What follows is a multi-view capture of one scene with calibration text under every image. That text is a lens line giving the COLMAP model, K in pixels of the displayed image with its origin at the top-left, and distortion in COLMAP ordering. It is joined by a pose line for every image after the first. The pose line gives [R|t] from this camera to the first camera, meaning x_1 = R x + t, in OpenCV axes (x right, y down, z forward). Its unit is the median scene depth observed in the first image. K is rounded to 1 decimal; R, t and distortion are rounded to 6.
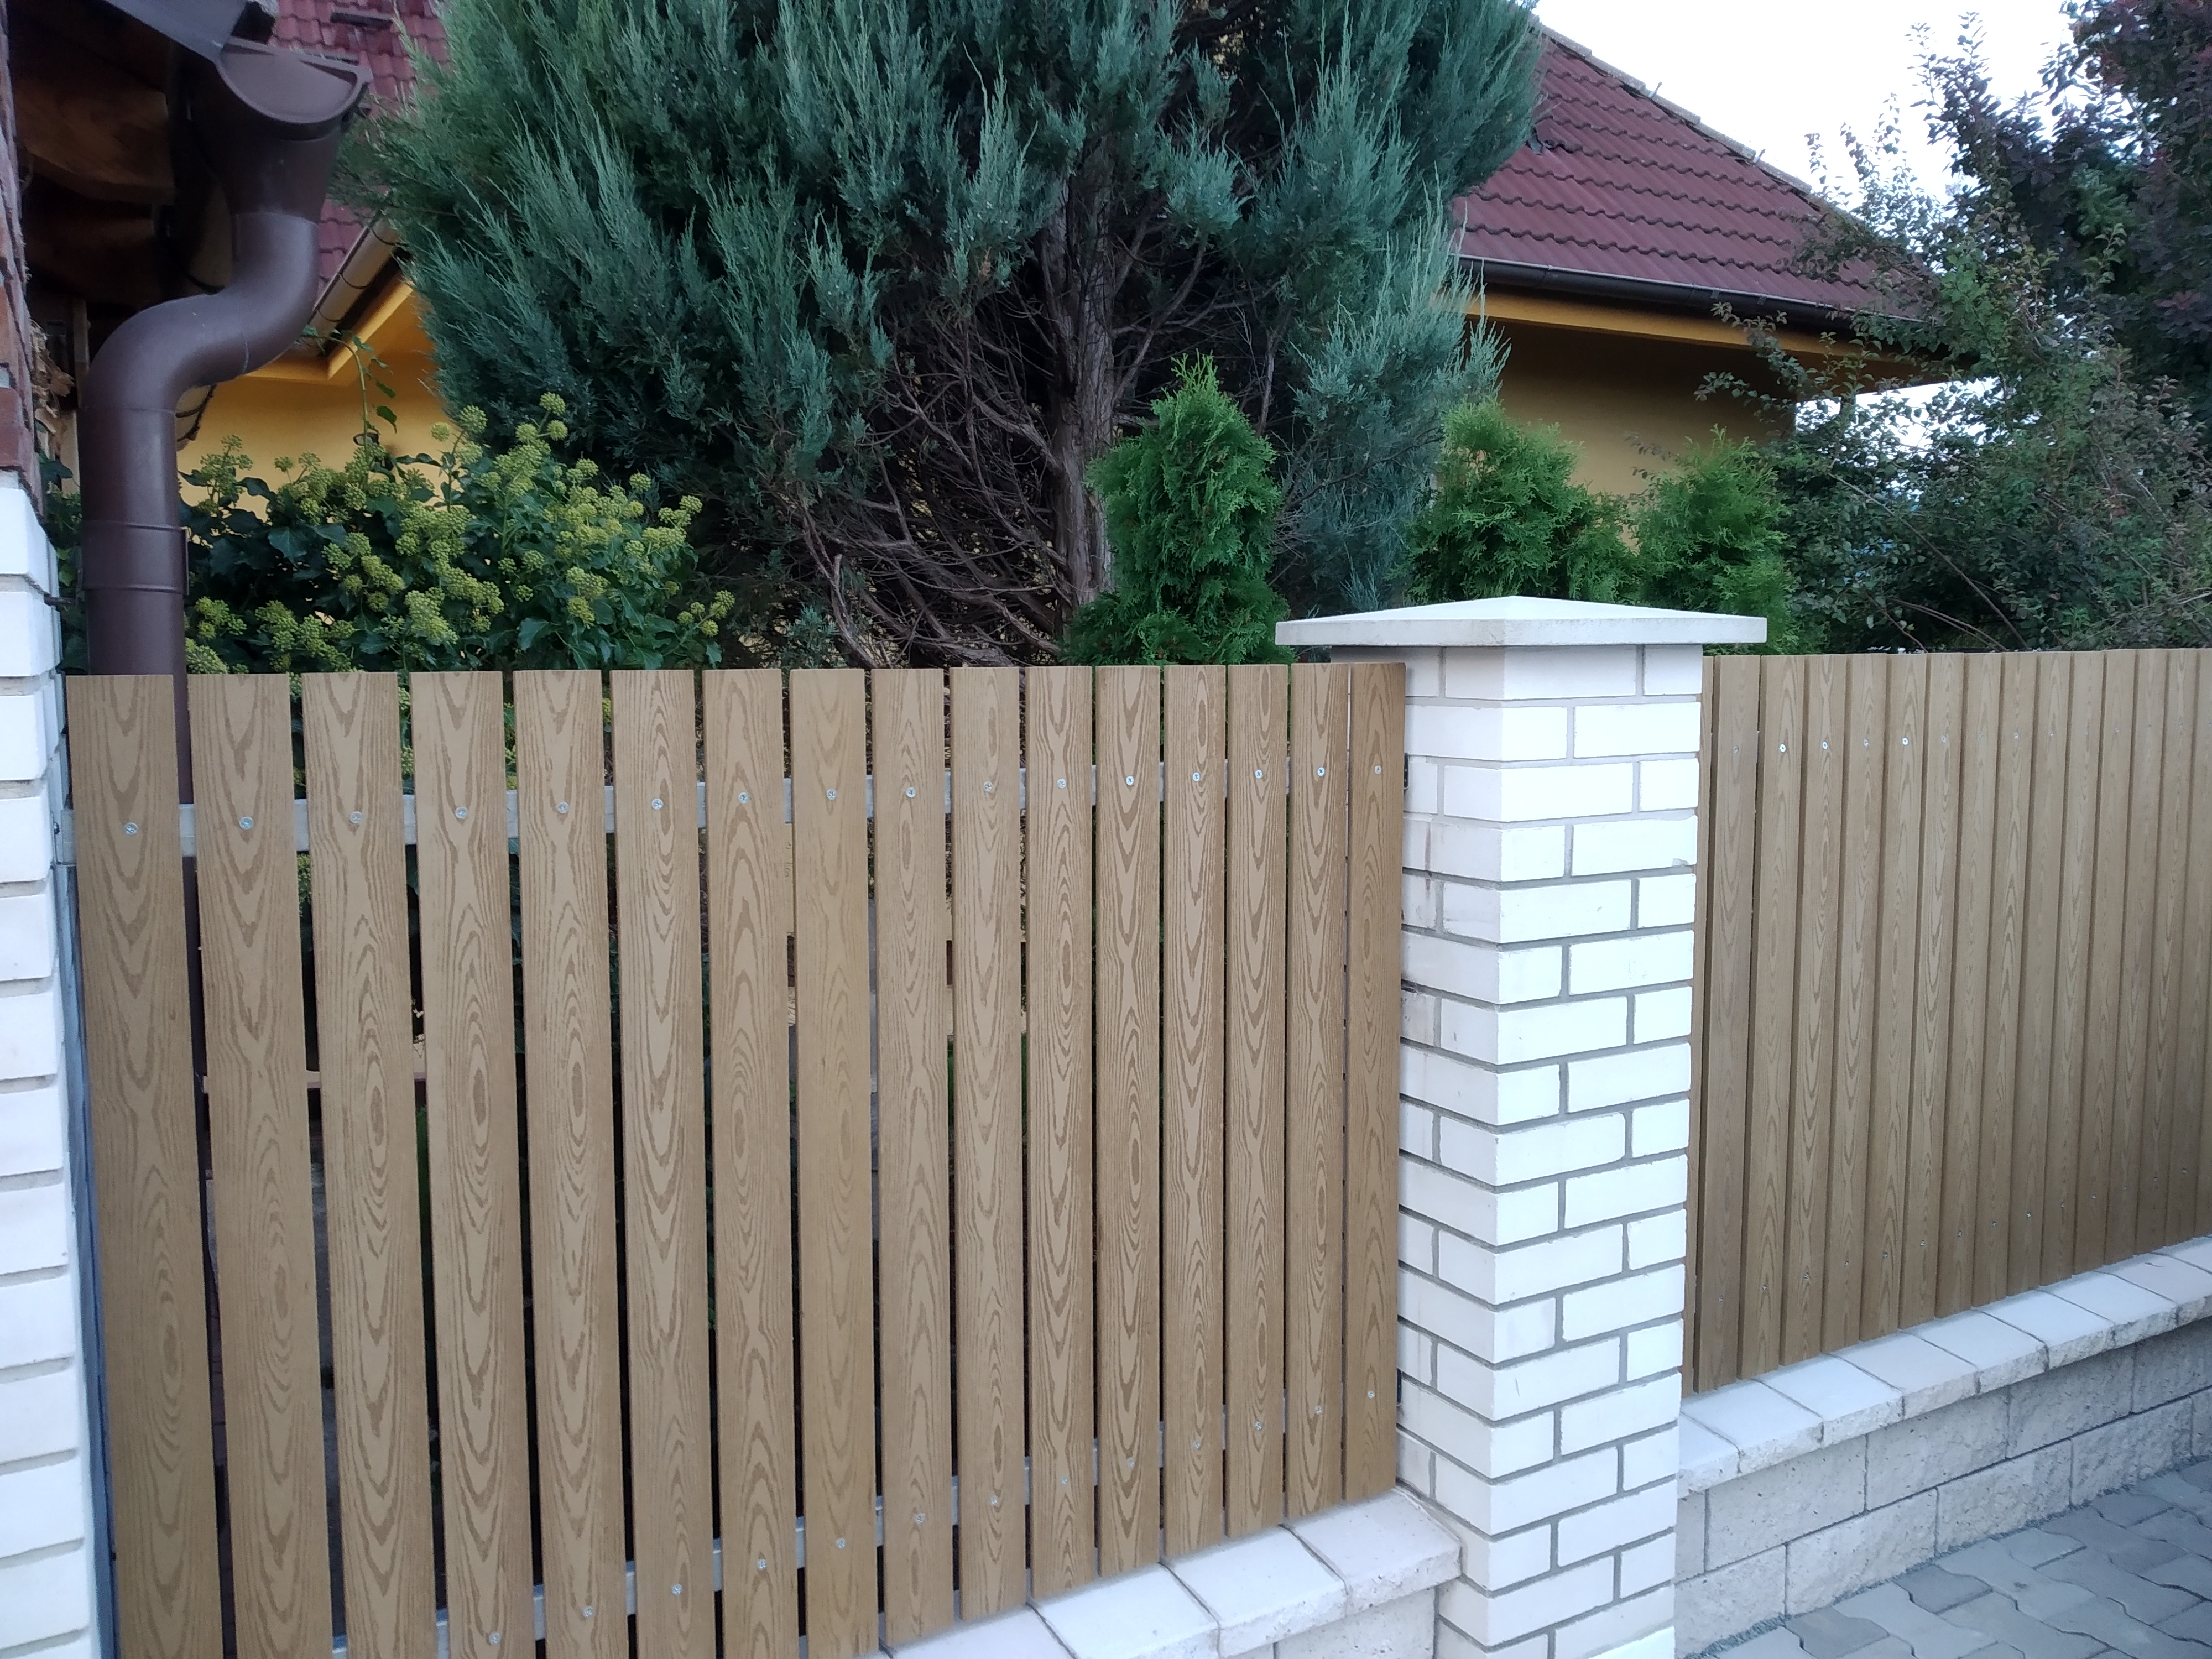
lens RADIAL K [[1714.5, 0, 1102.6], [0, 1714.5, 815.1], [0, 0, 1]] dist [0.083257, -0.168098]
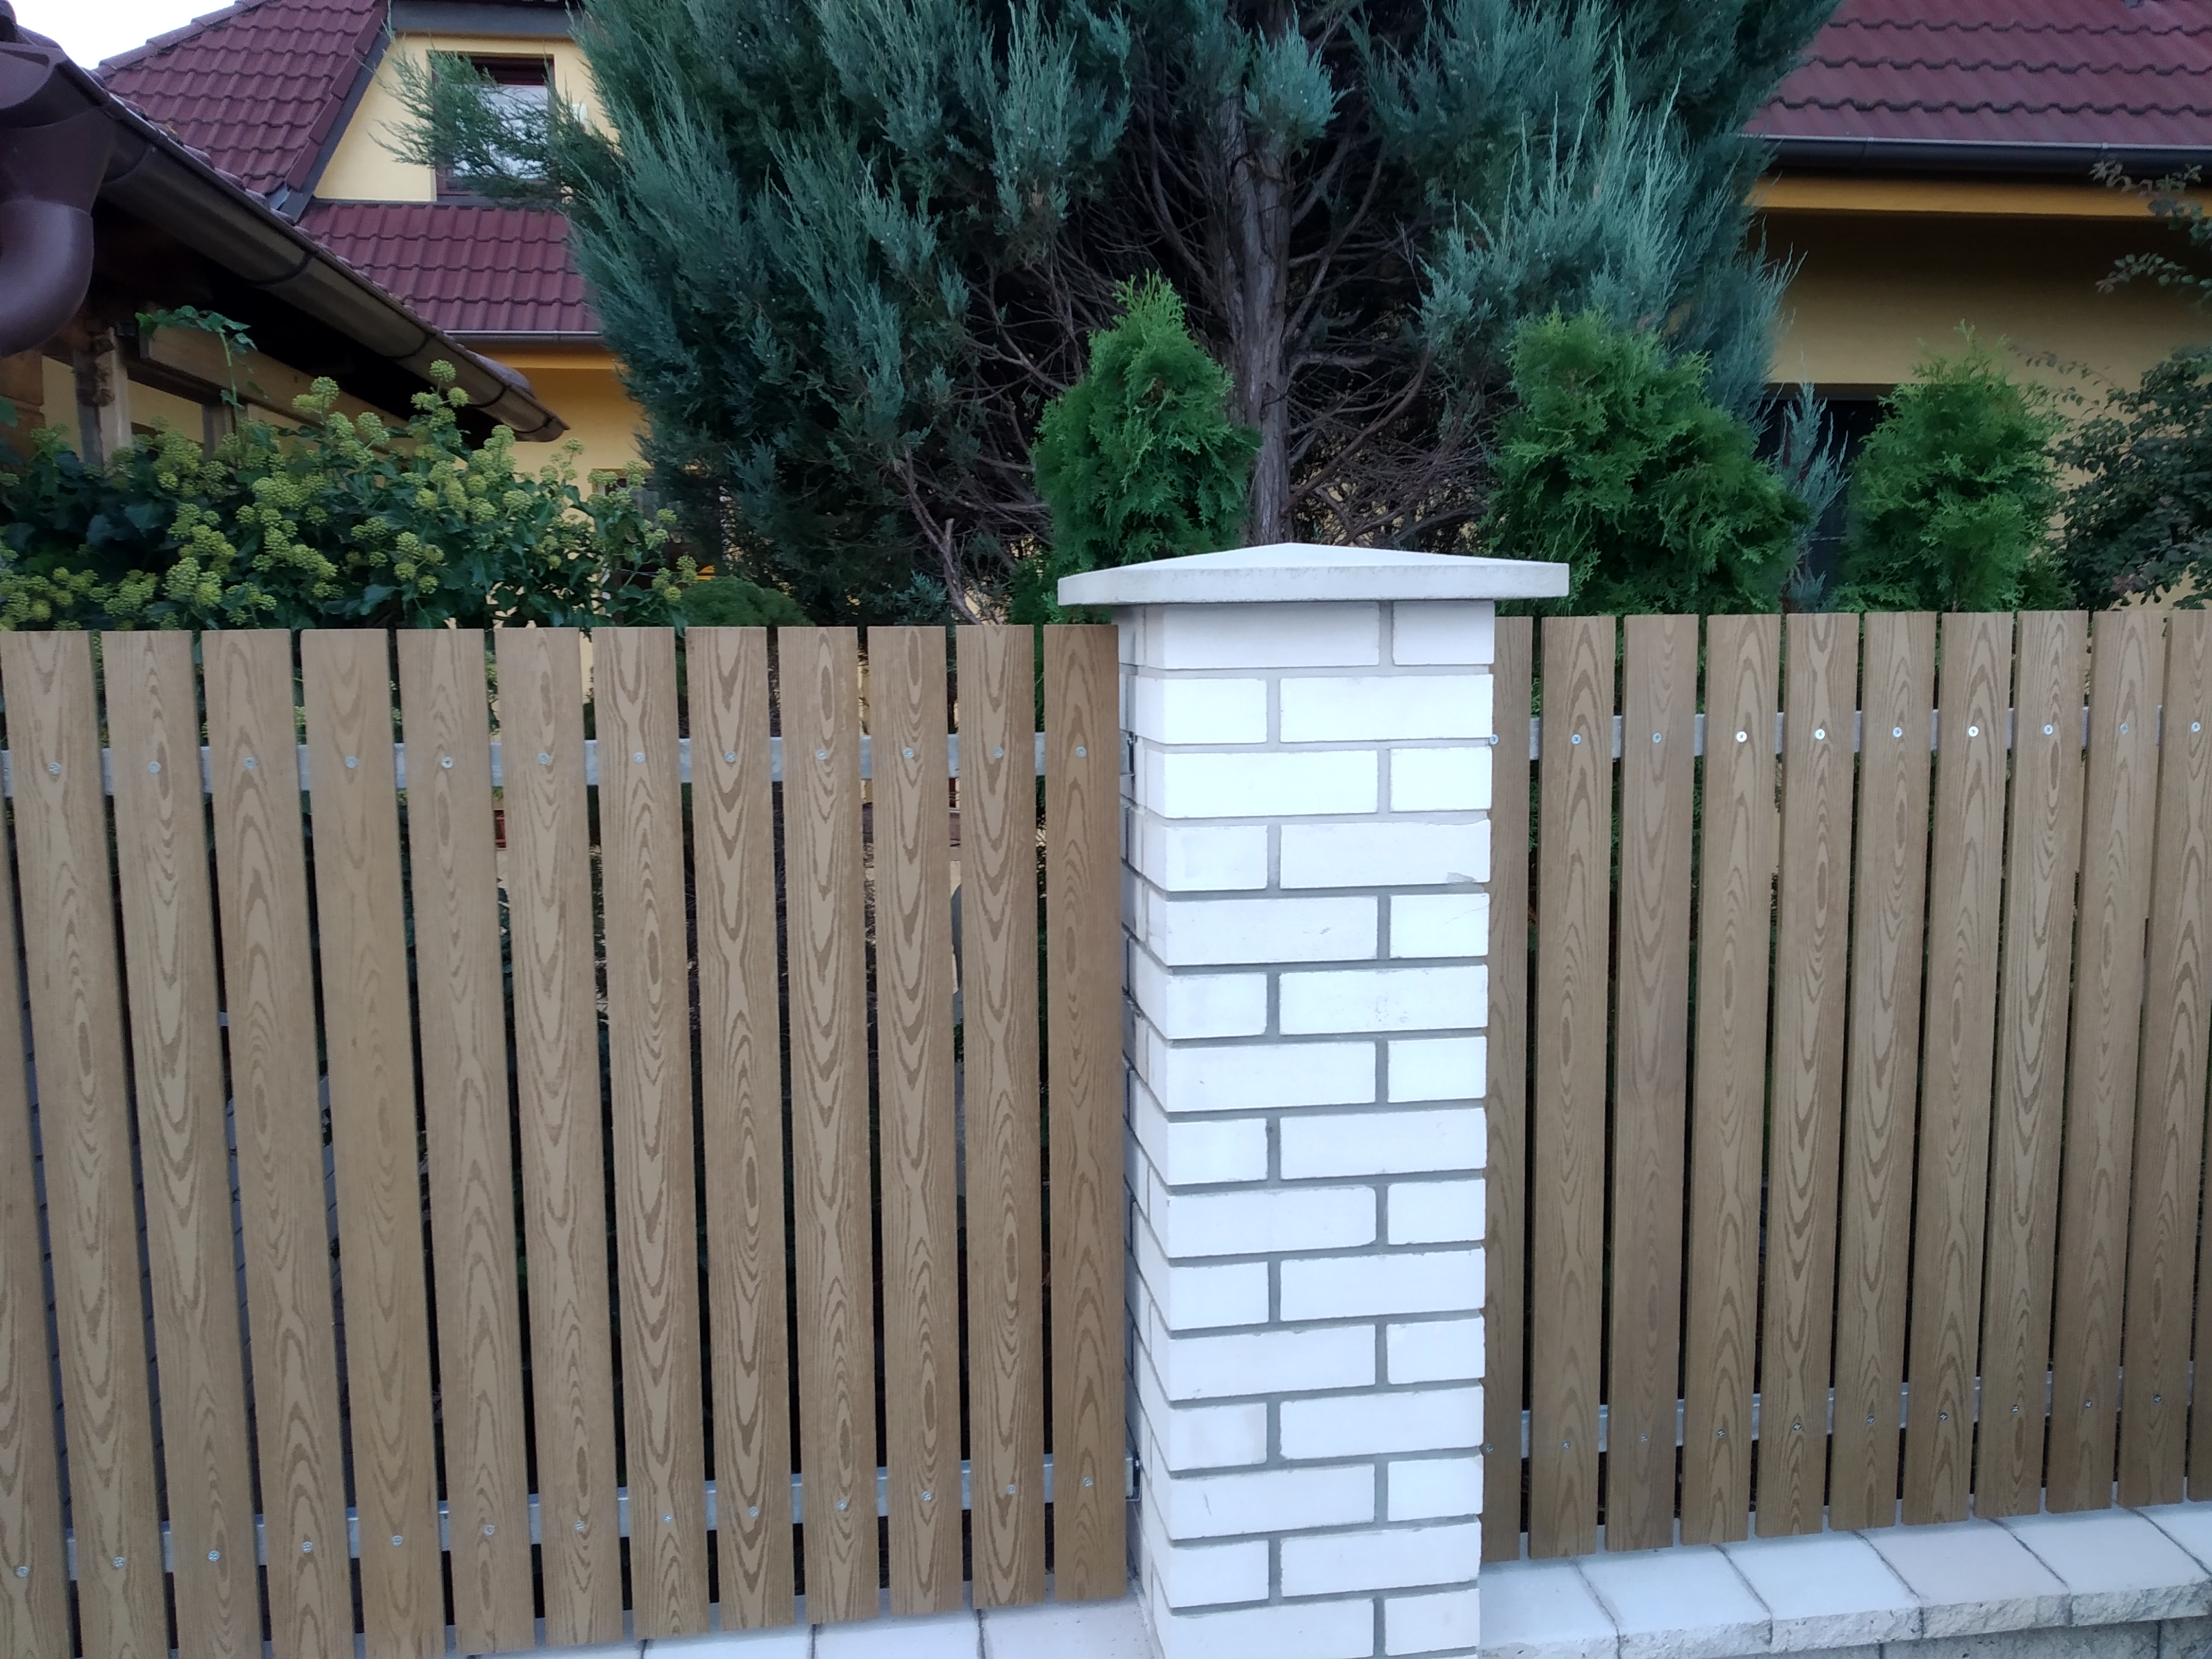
lens RADIAL K [[1749.3, 0, 1164.0], [0, 1749.3, 832.4], [0, 0, 1]] dist [0.061400, -0.099063]
pose [[0.931197, 0.038692, -0.362458, 0.526414], [-0.030882, 0.999150, 0.027319, -0.011906], [0.363206, -0.014246, 0.931600, 0.219826]]
